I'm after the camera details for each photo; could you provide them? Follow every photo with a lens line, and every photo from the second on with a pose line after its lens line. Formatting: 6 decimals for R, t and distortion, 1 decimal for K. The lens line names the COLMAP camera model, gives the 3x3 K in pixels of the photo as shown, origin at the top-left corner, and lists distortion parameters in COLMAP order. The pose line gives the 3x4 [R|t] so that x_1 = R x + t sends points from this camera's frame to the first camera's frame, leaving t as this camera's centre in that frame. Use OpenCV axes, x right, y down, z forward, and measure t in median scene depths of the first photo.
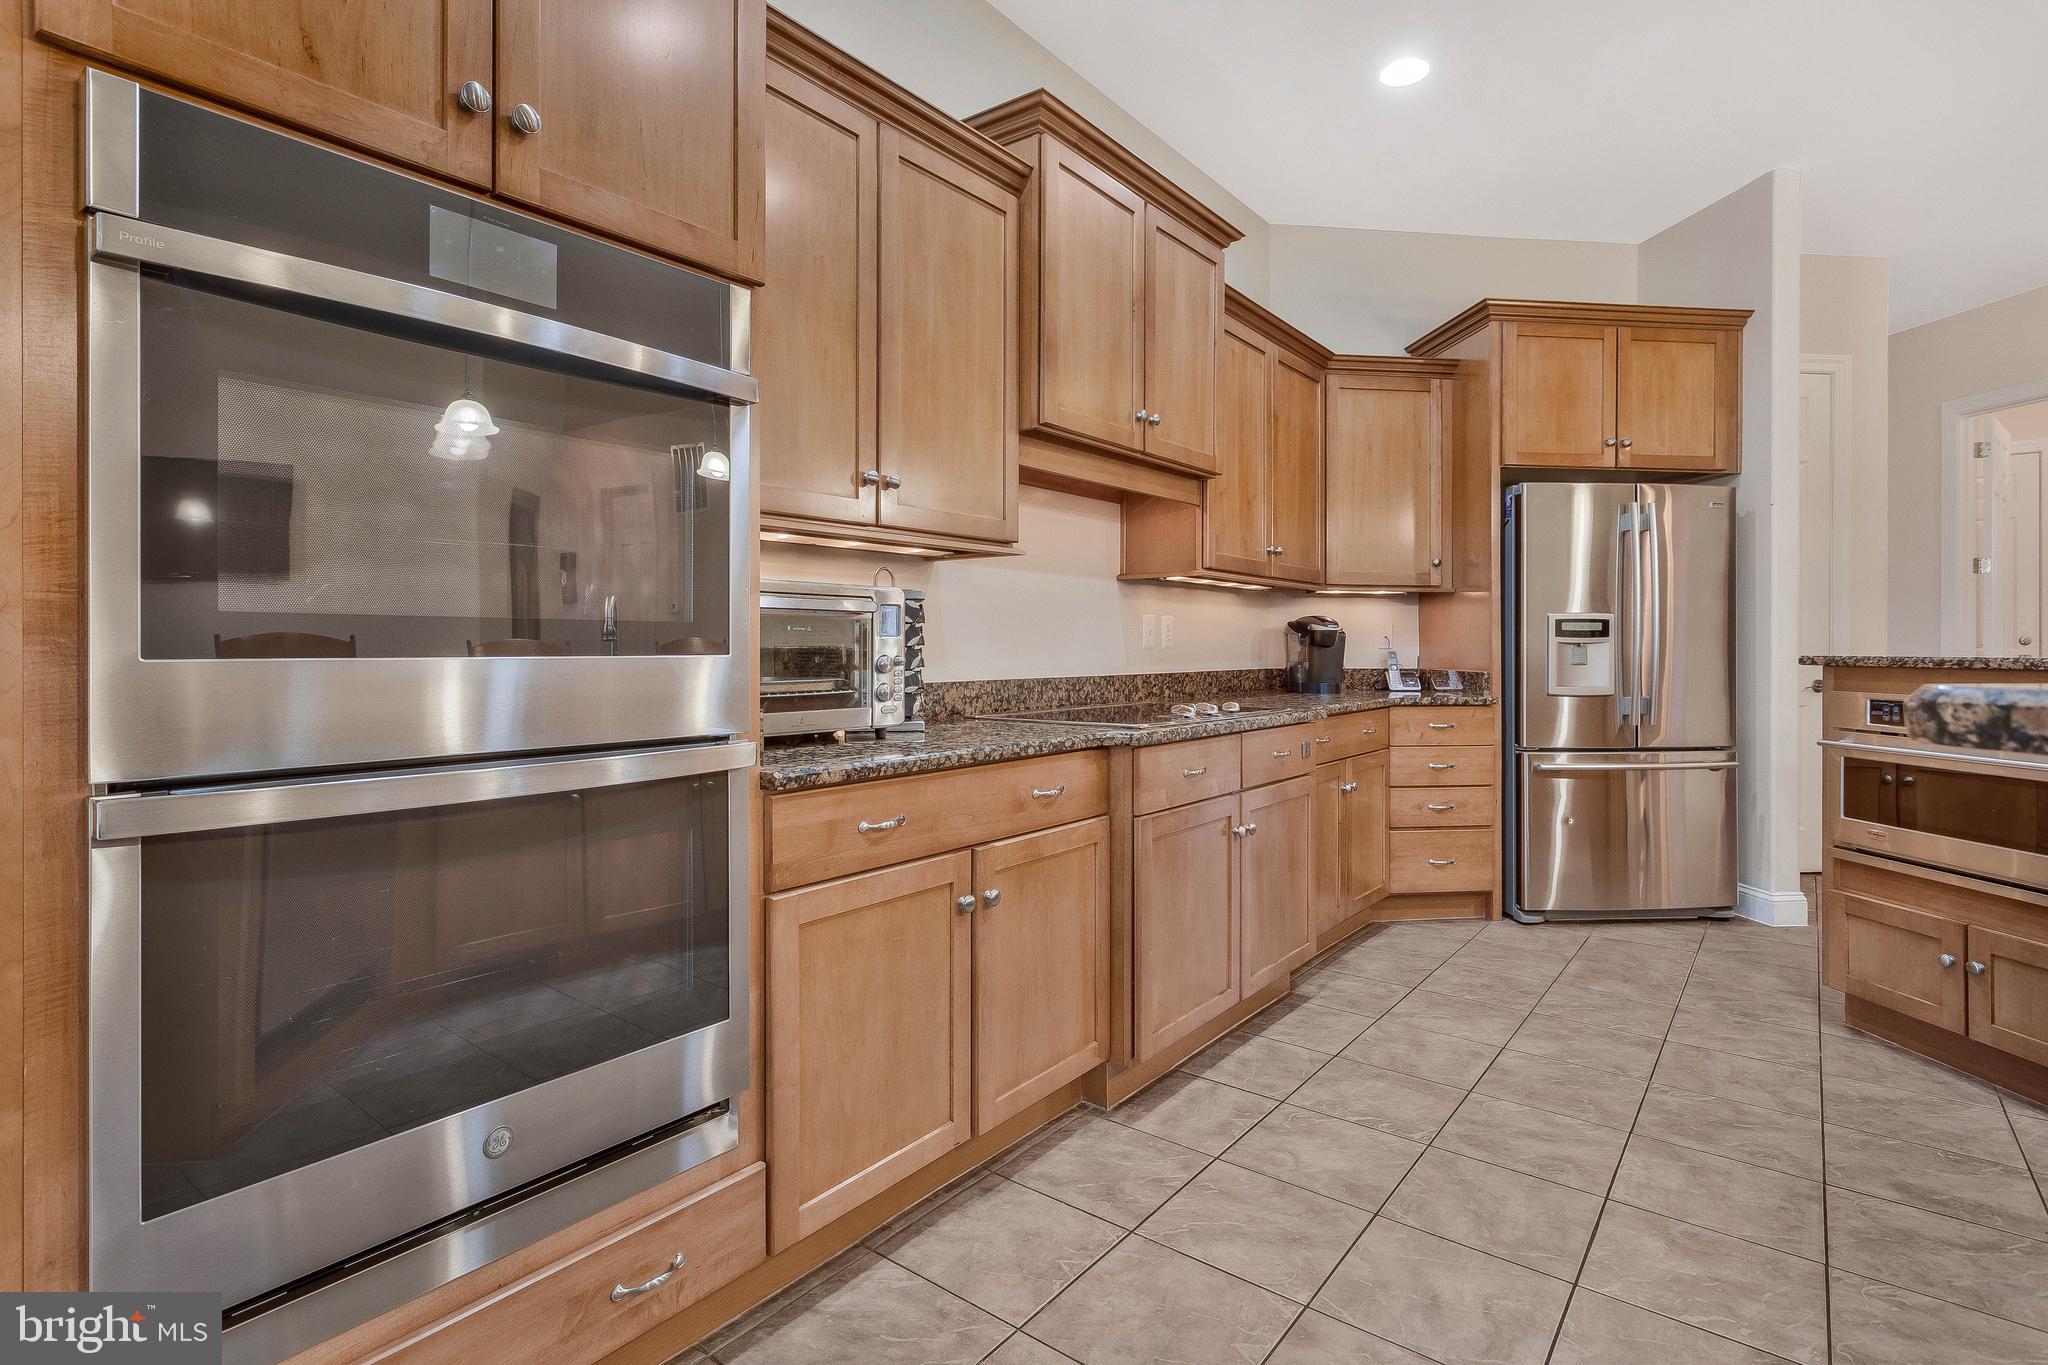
lens RADIAL K [[1018.4, 0, 1028.6], [0, 1018.4, 644.4], [0, 0, 1]] dist [0.009858, 0.002381]
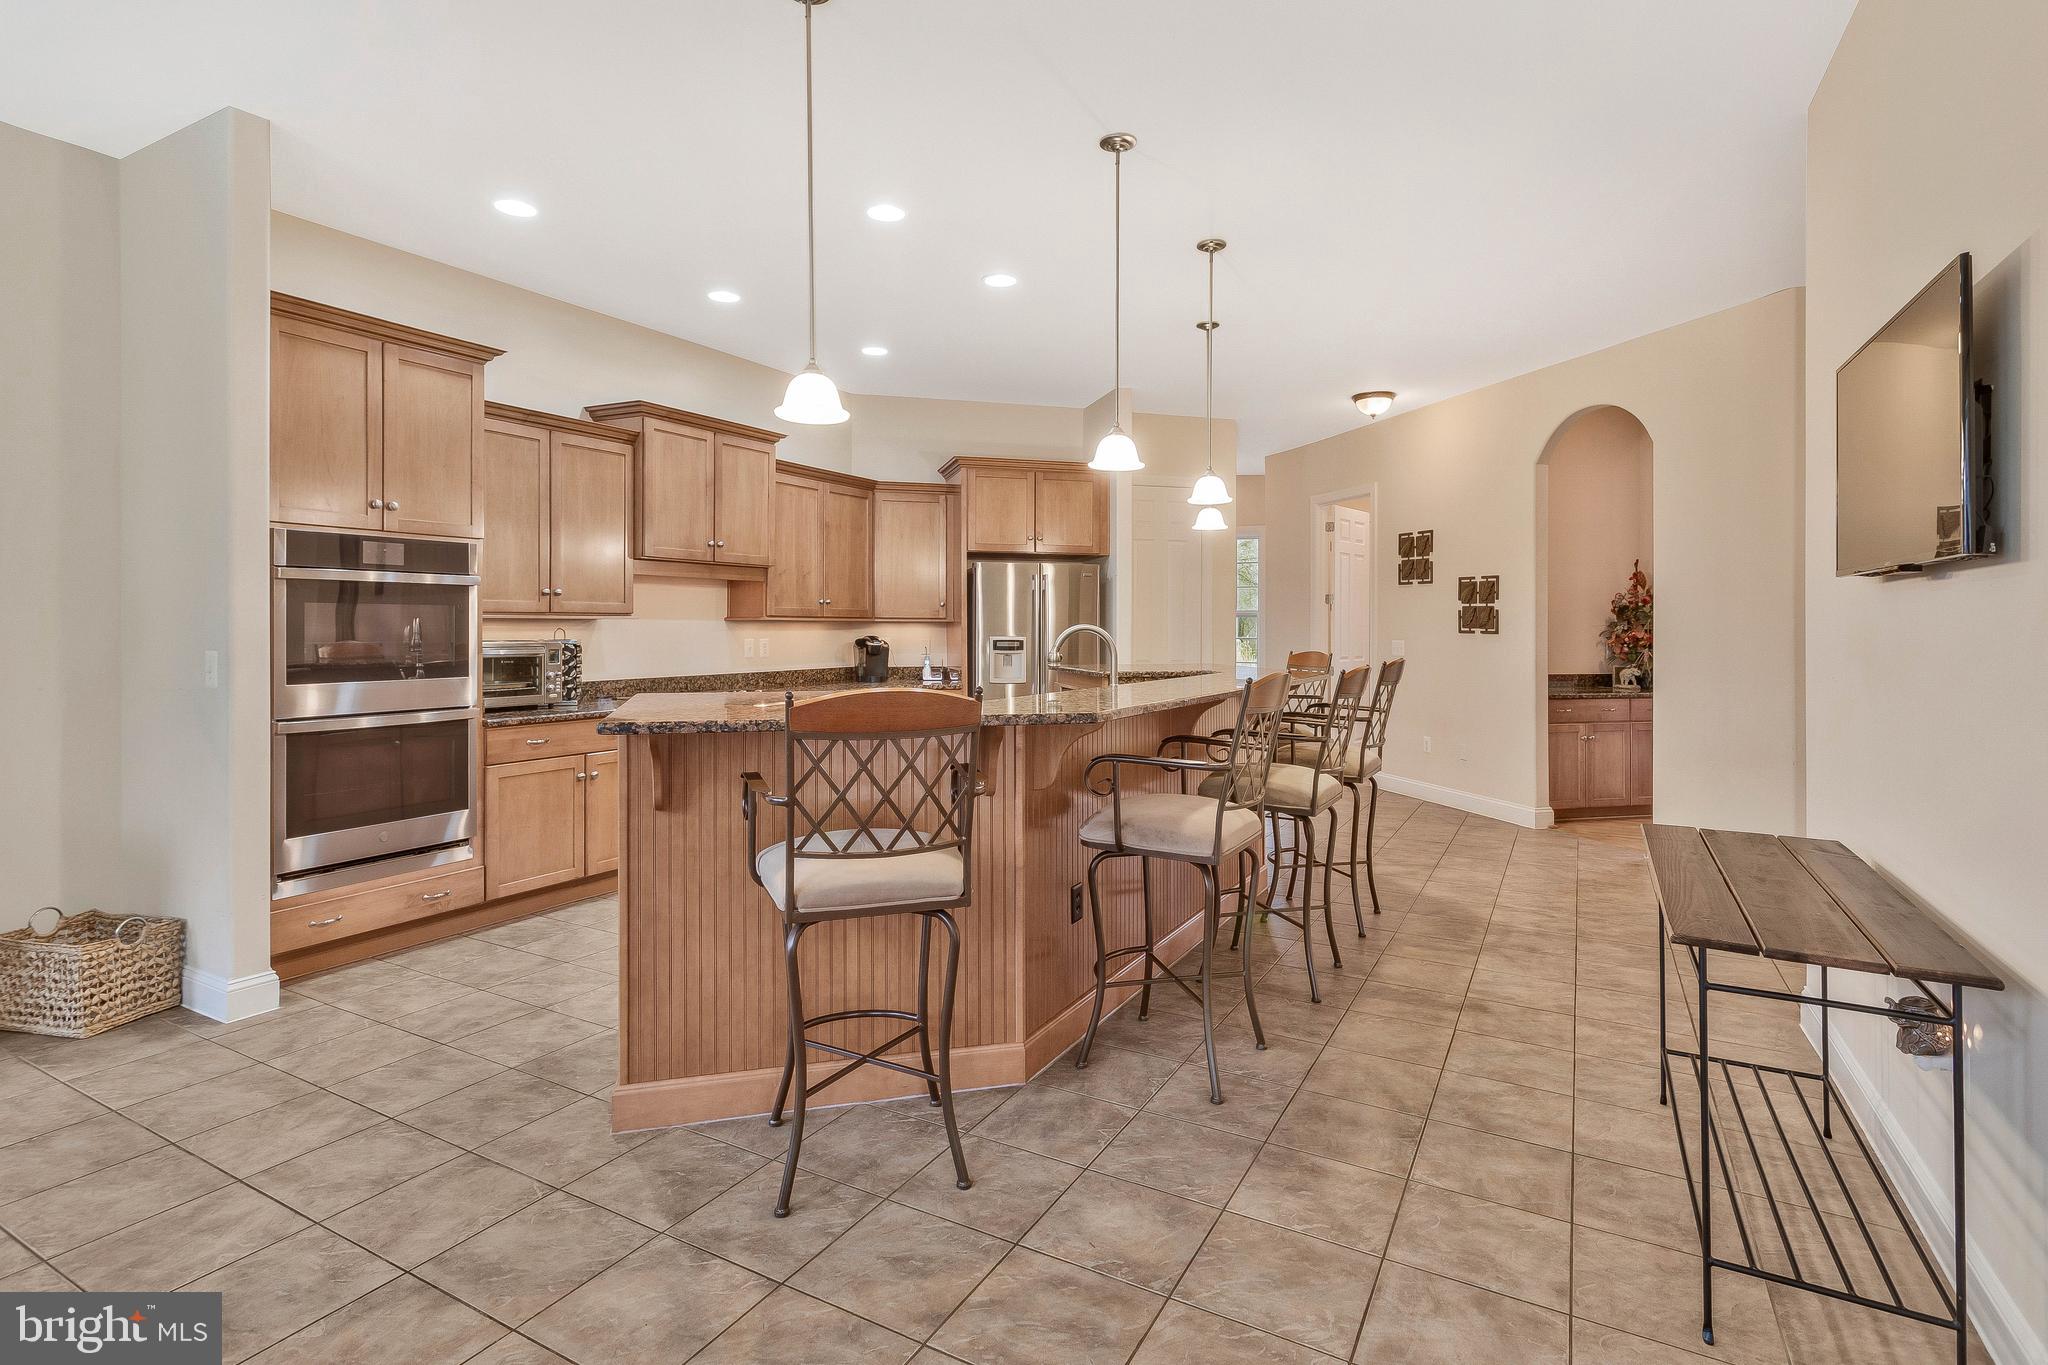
lens RADIAL K [[1018.4, 0, 1010.8], [0, 1018.4, 633.8], [0, 0, 1]] dist [0.009858, 0.002381]
pose [[0.989483, 0.001699, 0.144637, 0.358103], [-0.003290, 0.999937, 0.010759, -0.067363], [-0.144610, -0.011122, 0.989426, -0.920134]]
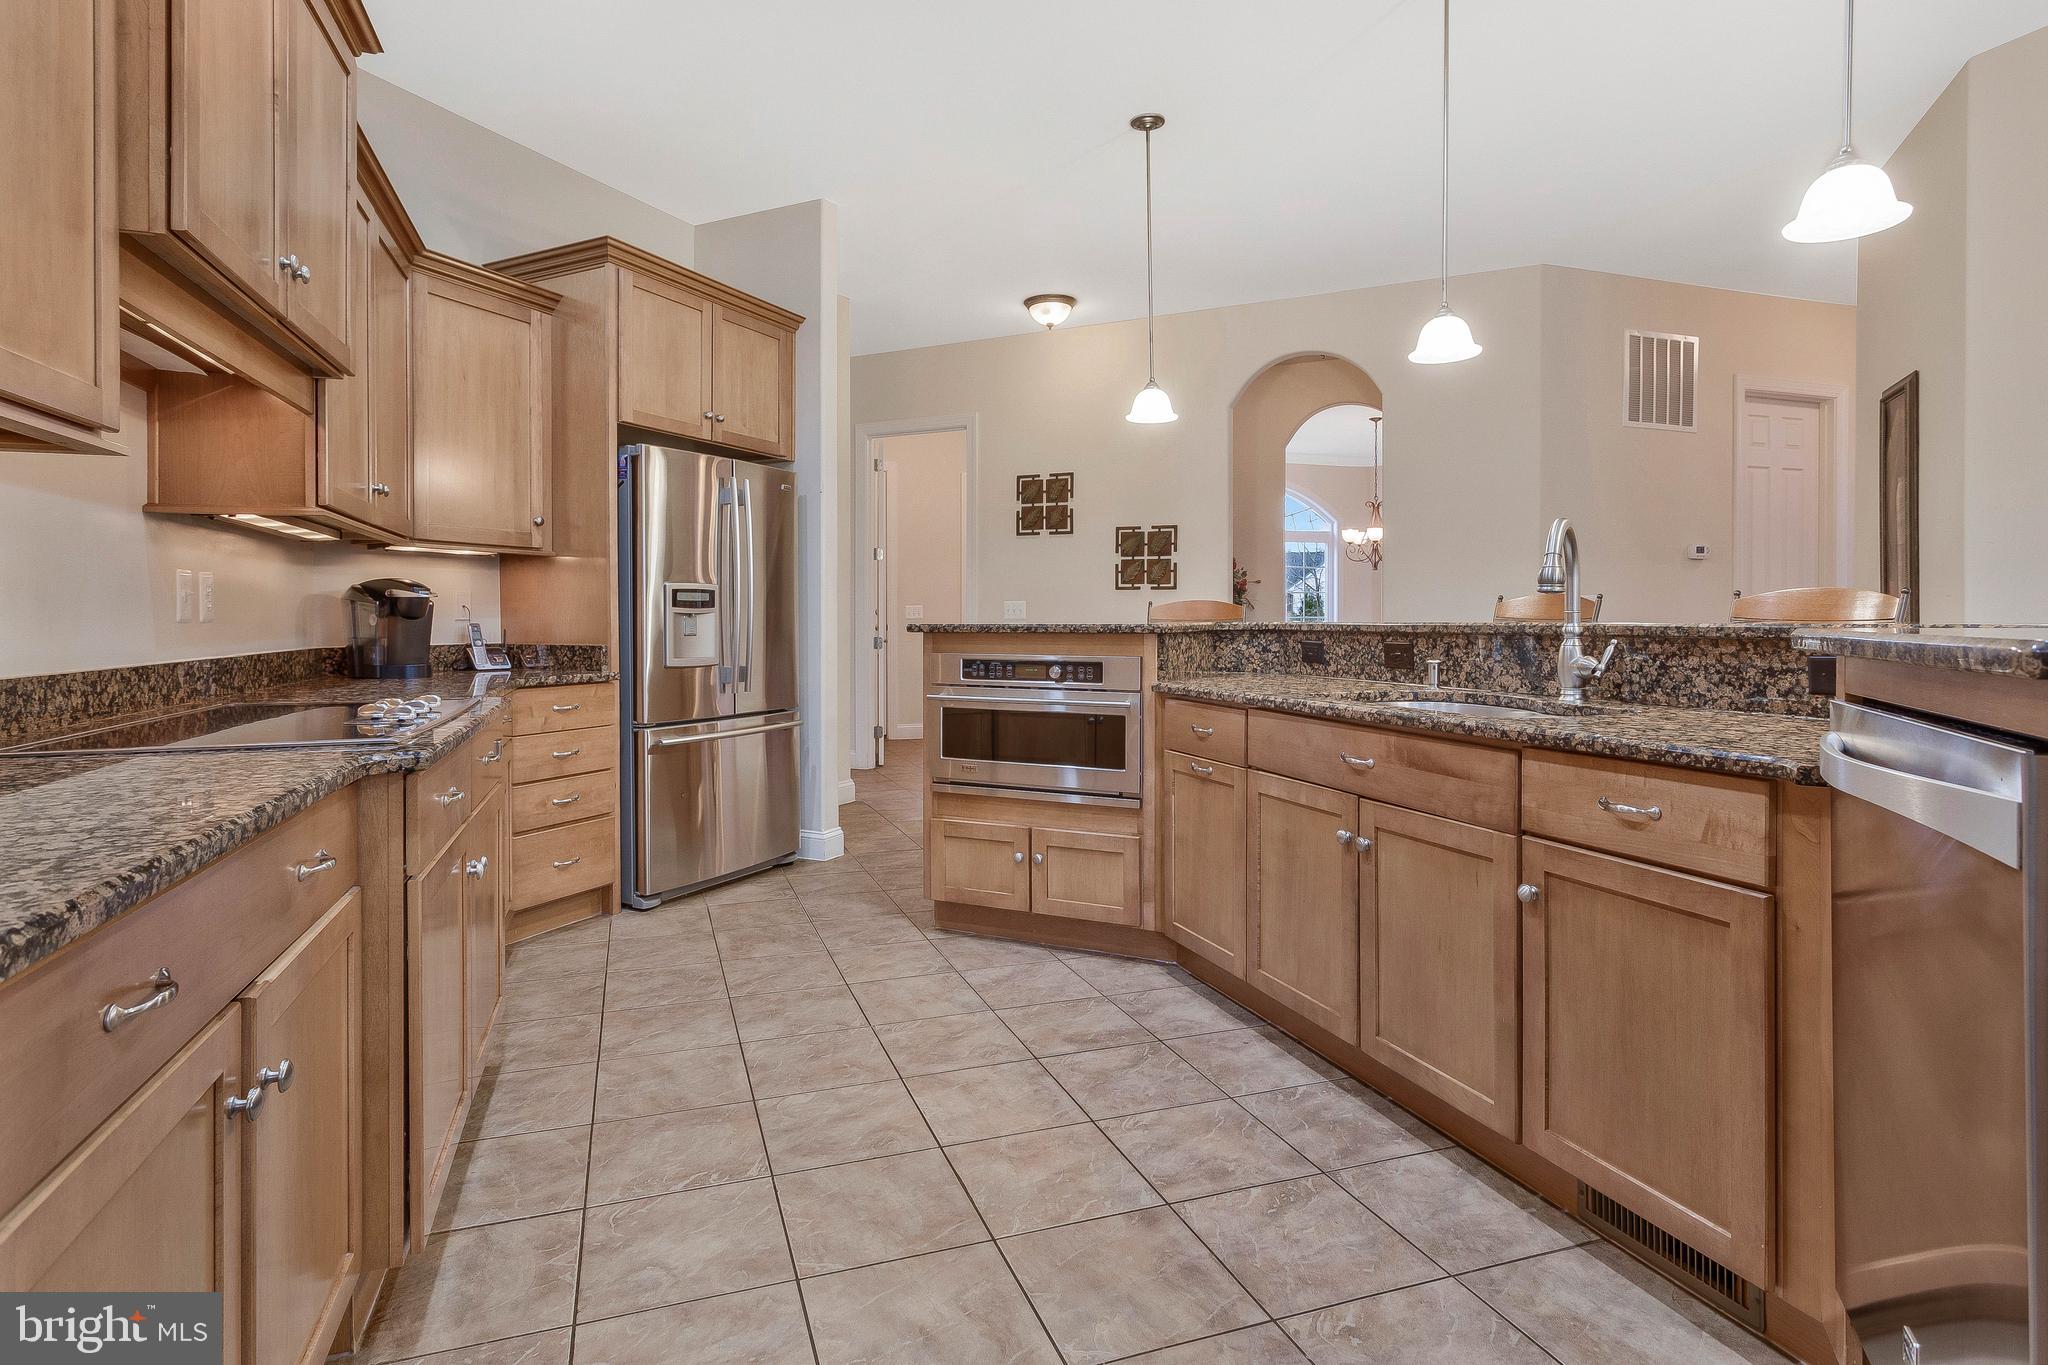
lens RADIAL K [[1058.1, 0, 1015.3], [0, 1058.1, 620.0], [0, 0, 1]] dist [0.002885, 0.003499]
pose [[0.544701, -0.005144, 0.838615, -0.183747], [0.001509, 0.999986, 0.005154, 0.000213], [-0.838629, -0.001542, 0.544701, 0.221244]]
